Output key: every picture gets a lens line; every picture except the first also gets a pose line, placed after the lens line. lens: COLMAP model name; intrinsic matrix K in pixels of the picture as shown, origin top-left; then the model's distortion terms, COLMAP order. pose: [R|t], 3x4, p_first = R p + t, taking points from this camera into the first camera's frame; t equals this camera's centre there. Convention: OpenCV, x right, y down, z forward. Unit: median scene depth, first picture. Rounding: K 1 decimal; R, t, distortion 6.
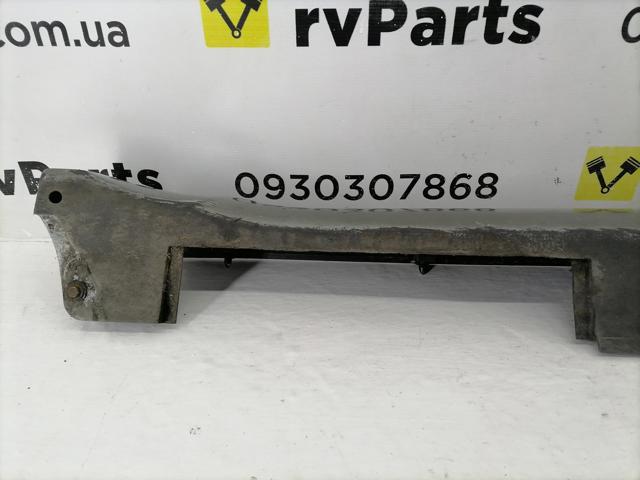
lens RADIAL K [[484.4, 0, 320.7], [0, 484.4, 240.6], [0, 0, 1]] dist [0.042799, -0.013772]
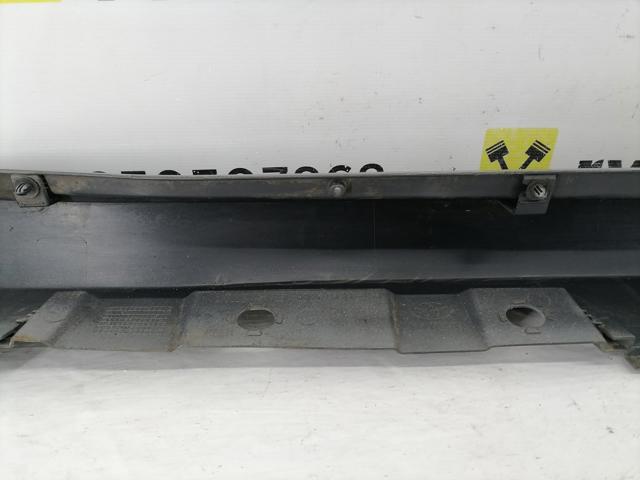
lens RADIAL K [[484.4, 0, 320.8], [0, 484.4, 240.2], [0, 0, 1]] dist [0.042799, -0.013772]
pose [[0.998108, -0.030540, 0.053363, 0.268125], [0.030200, 0.999518, 0.007159, -0.024882], [-0.053556, -0.005534, 0.998549, 0.245990]]
